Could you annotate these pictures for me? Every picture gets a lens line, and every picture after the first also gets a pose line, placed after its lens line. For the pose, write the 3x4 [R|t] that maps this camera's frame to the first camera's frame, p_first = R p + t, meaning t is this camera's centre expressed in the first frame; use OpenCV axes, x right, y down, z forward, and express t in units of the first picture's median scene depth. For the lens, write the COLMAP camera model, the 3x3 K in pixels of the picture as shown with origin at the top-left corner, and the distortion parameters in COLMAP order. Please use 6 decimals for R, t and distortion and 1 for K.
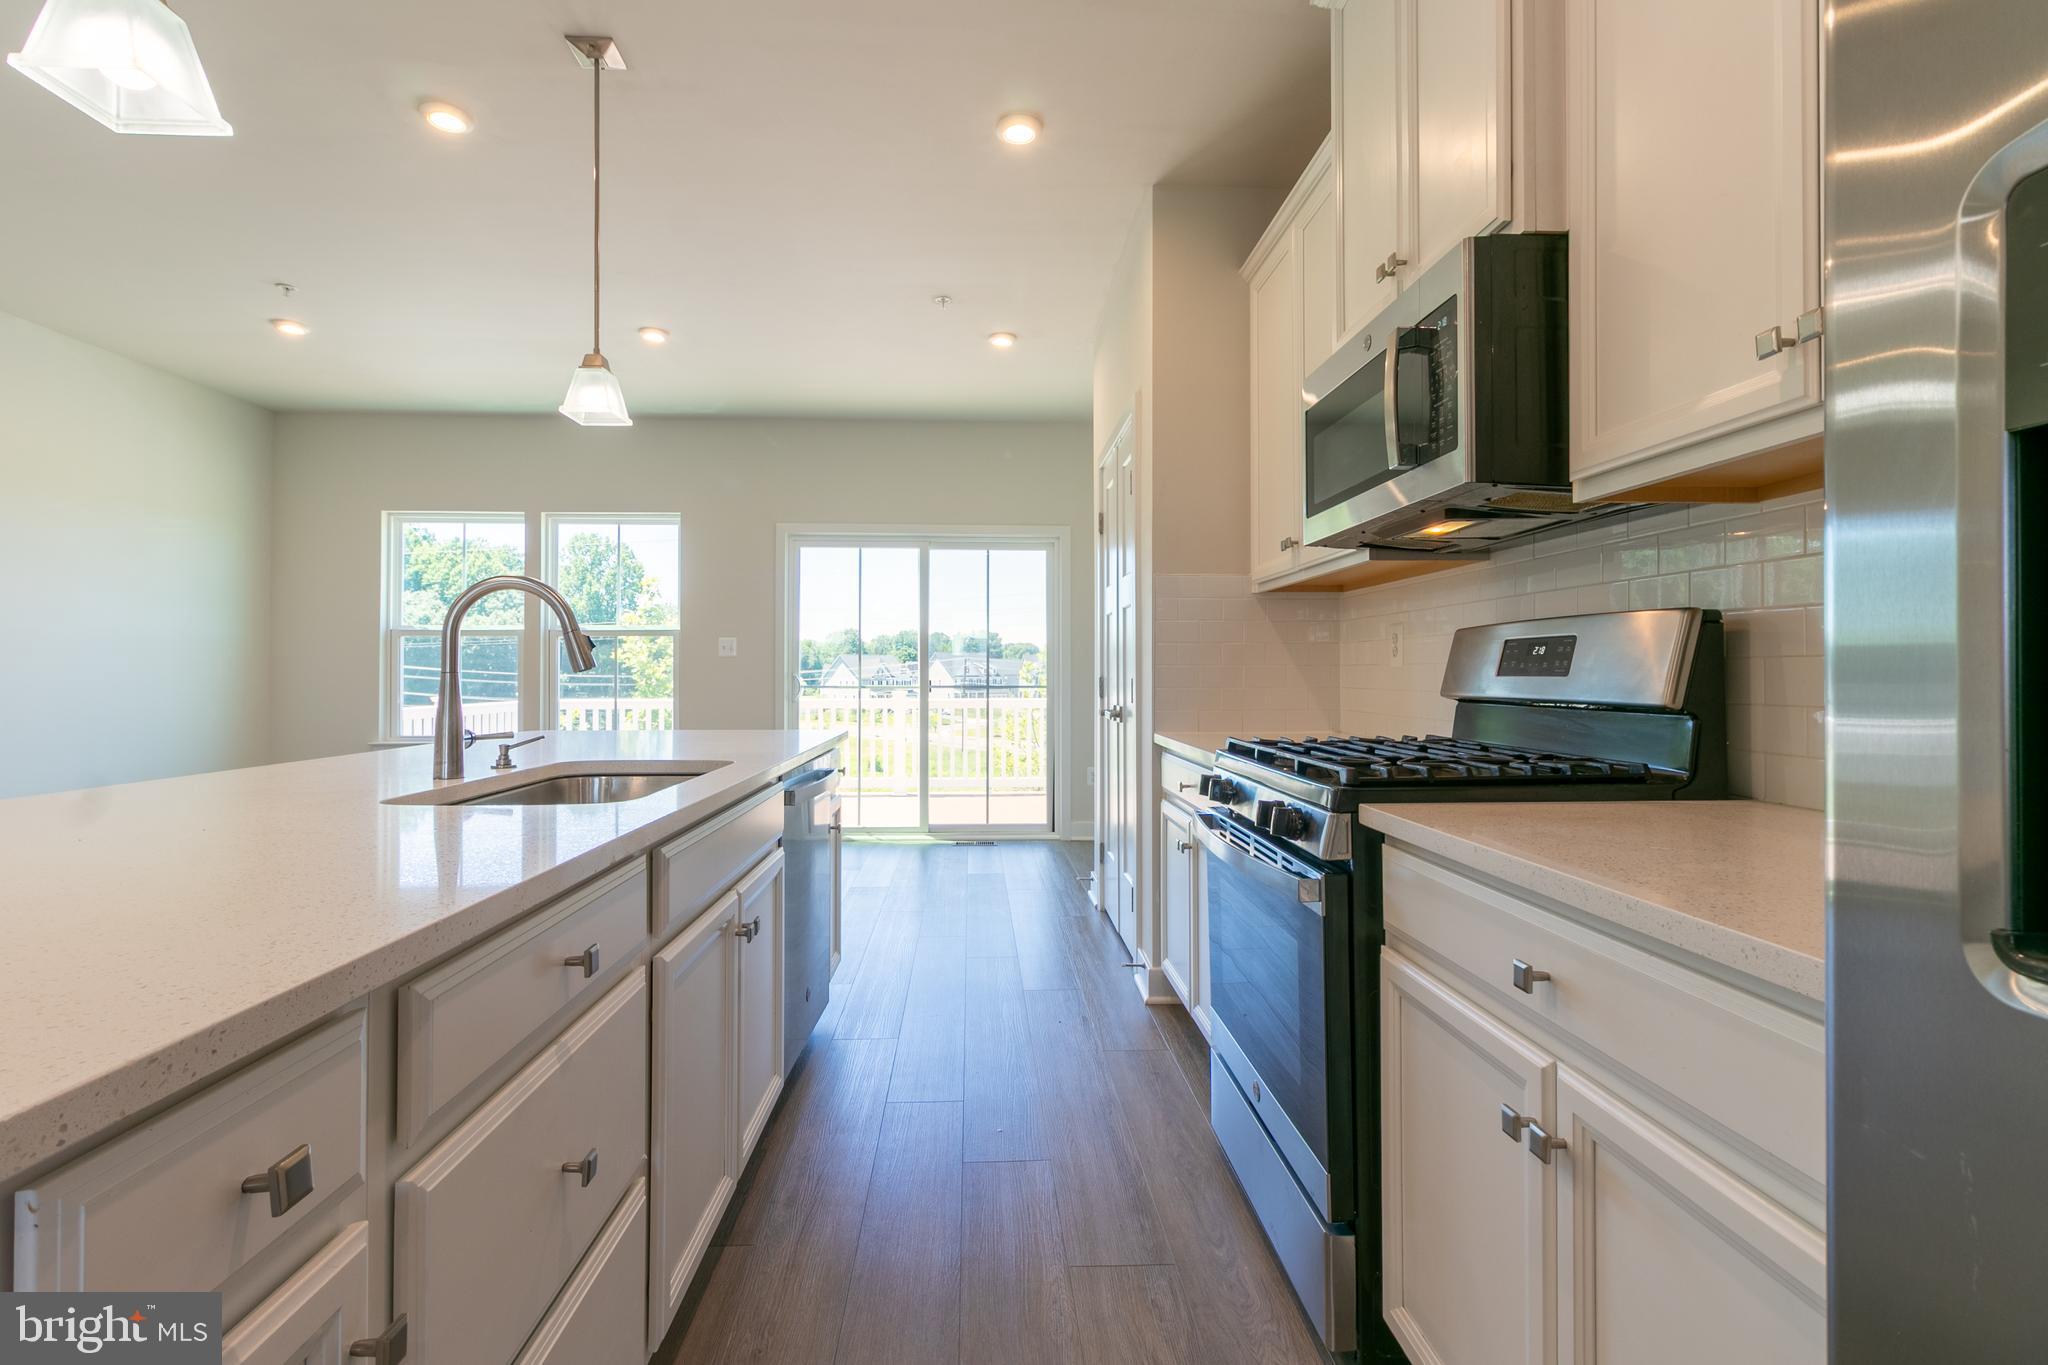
lens RADIAL K [[944.7, 0, 1017.7], [0, 944.7, 661.1], [0, 0, 1]] dist [0.003835, 0.000134]
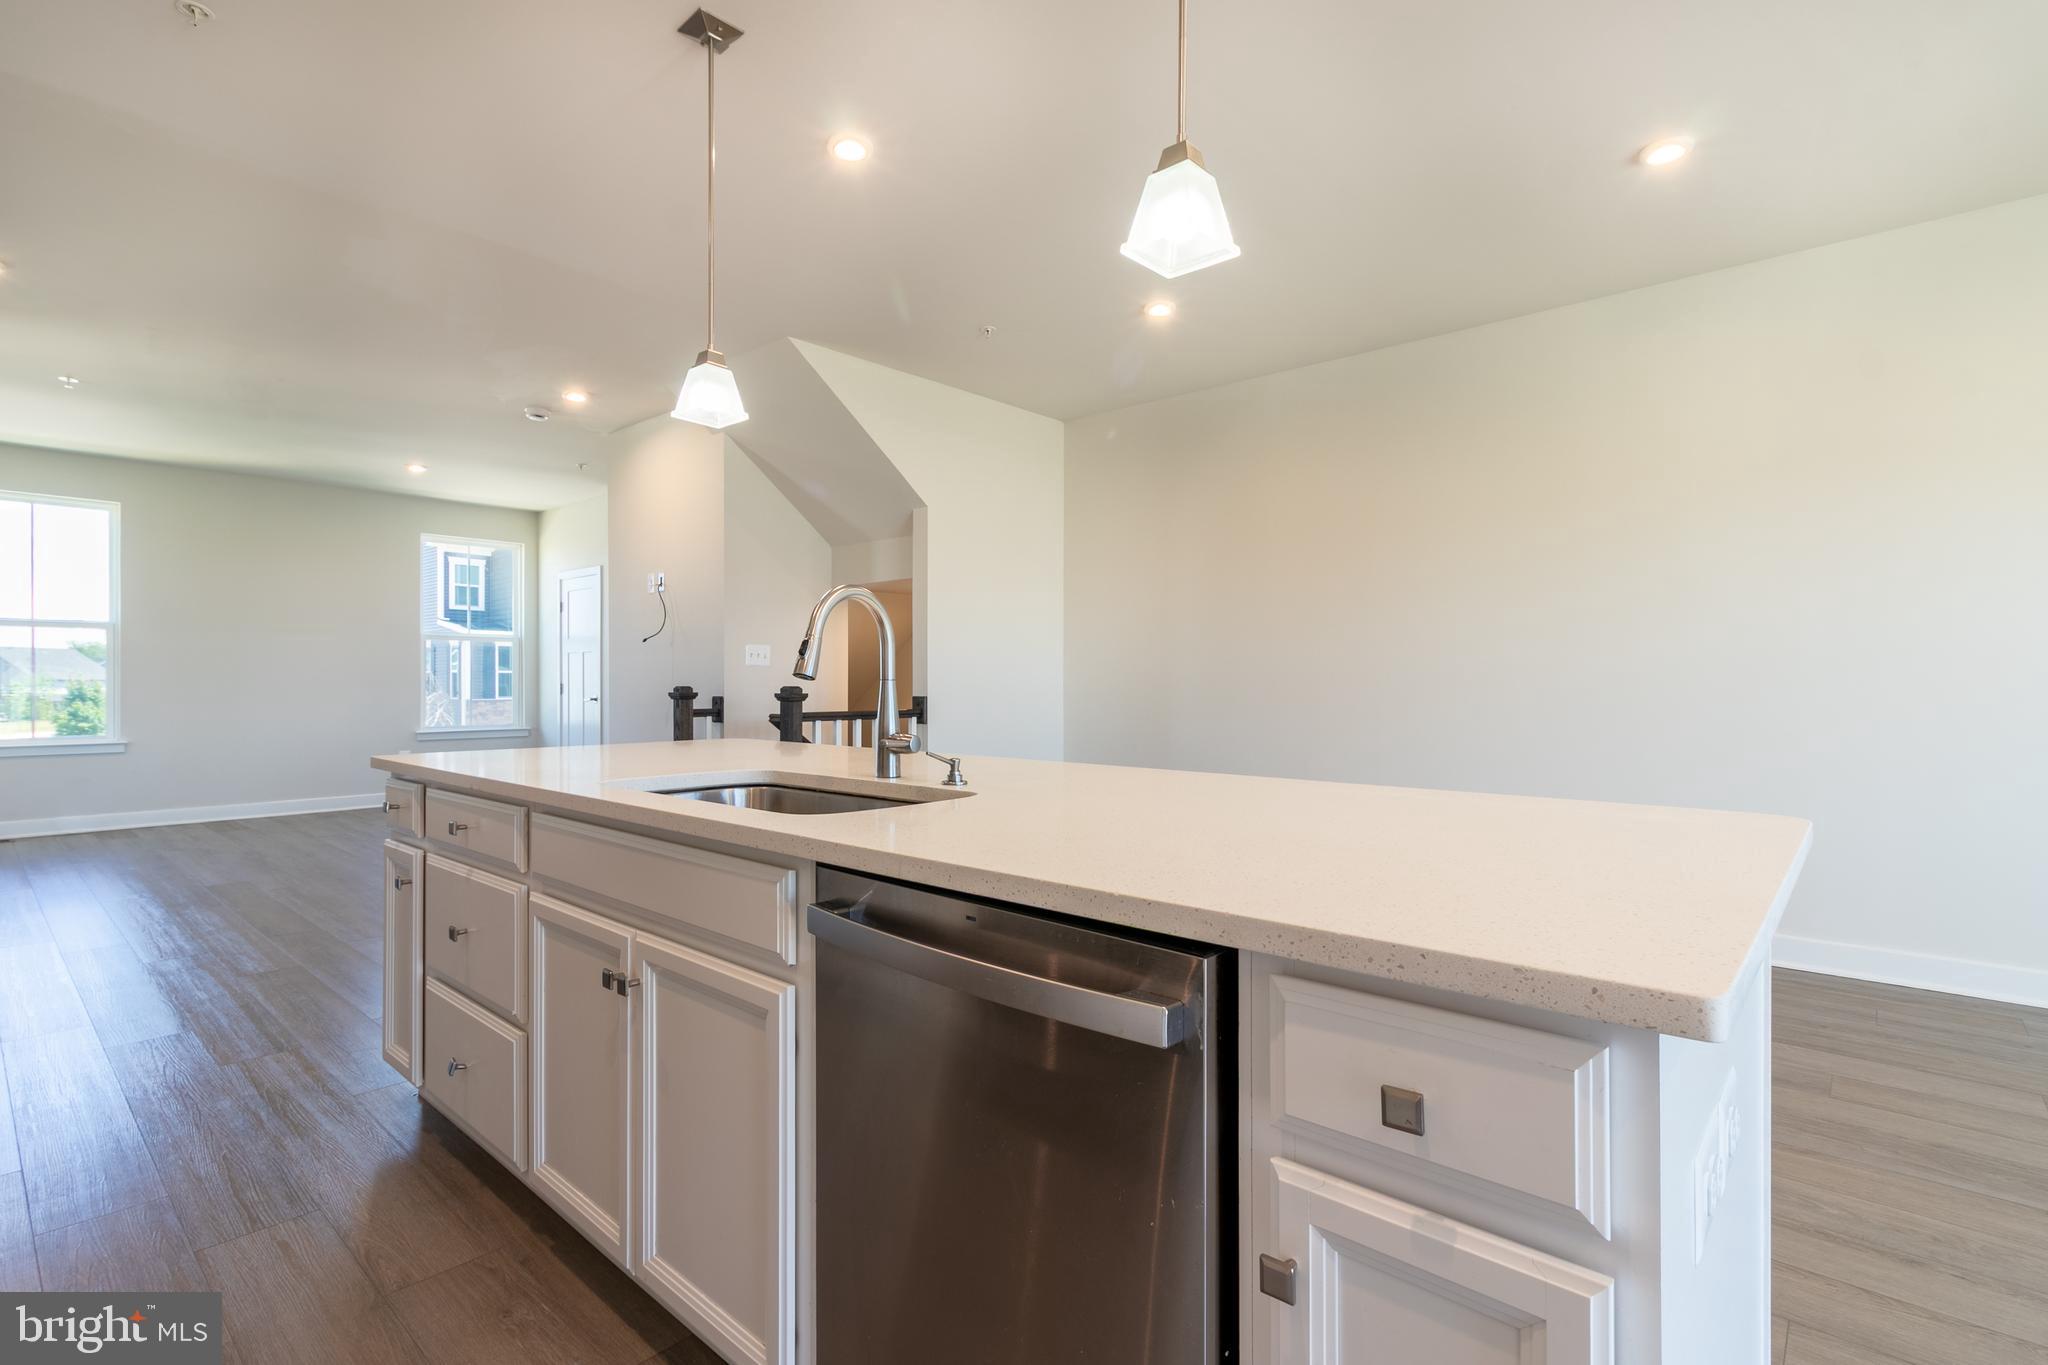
lens RADIAL K [[952.4, 0, 1019.4], [0, 952.4, 684.1], [0, 0, 1]] dist [0.005310, 0.000816]
pose [[-0.698477, 0.000090, -0.715632, 0.045785], [0.006141, 0.999964, -0.005868, 0.013039], [0.715606, -0.008493, -0.698453, 1.052665]]
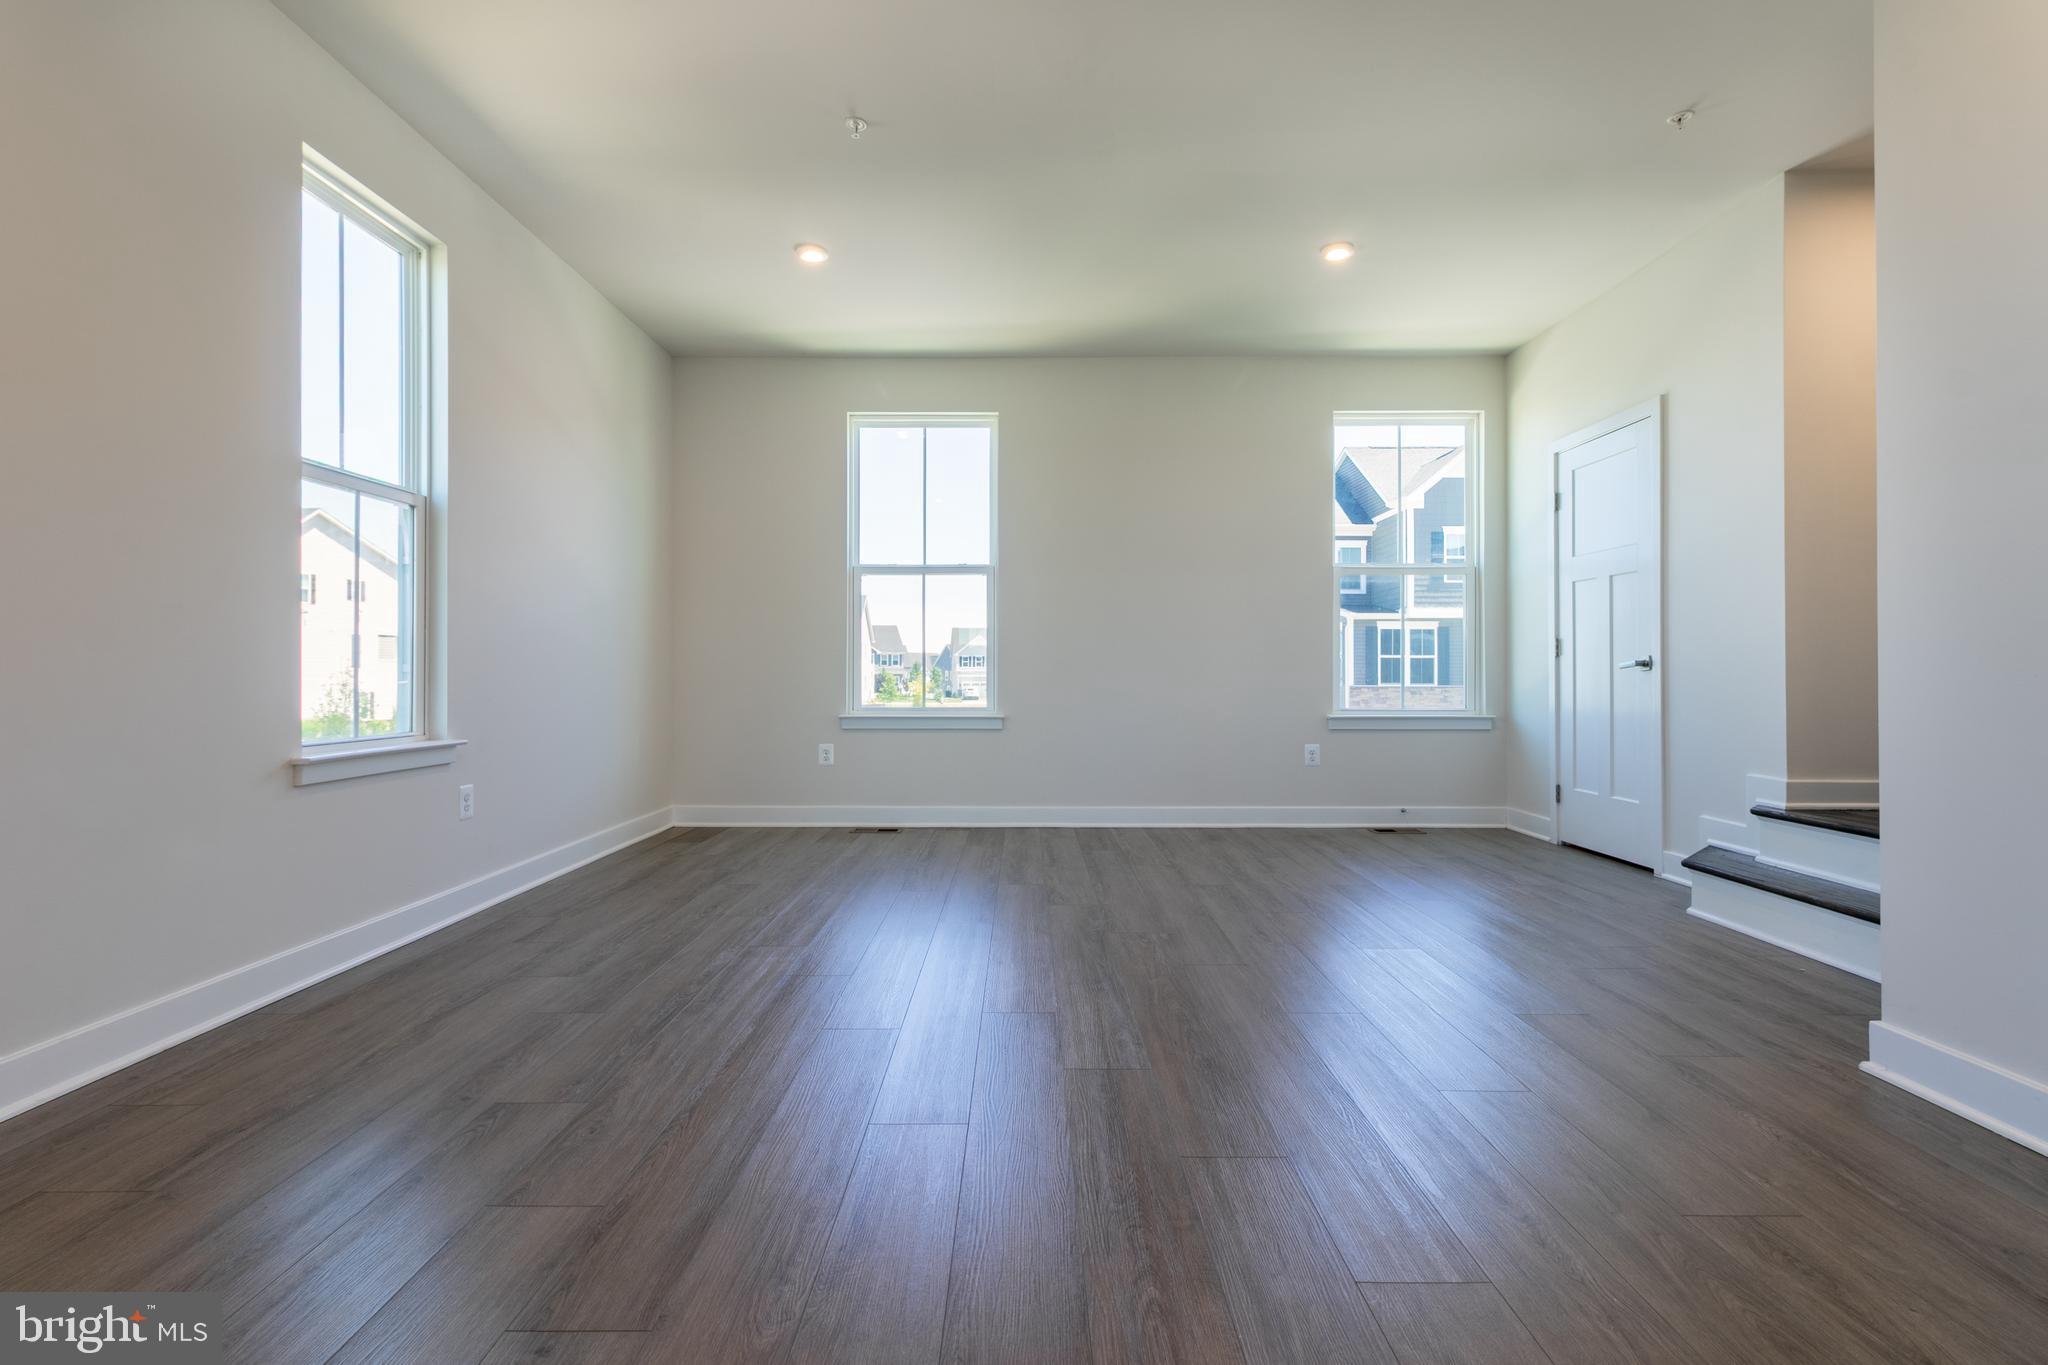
lens RADIAL K [[954.4, 0, 1019.0], [0, 954.4, 674.8], [0, 0, 1]] dist [0.006737, 0.000104]
pose [[-0.998685, -0.000329, 0.051262, -0.219473], [-0.000816, 0.999955, -0.009486, 0.063870], [-0.051257, -0.009515, -0.998640, -0.272008]]
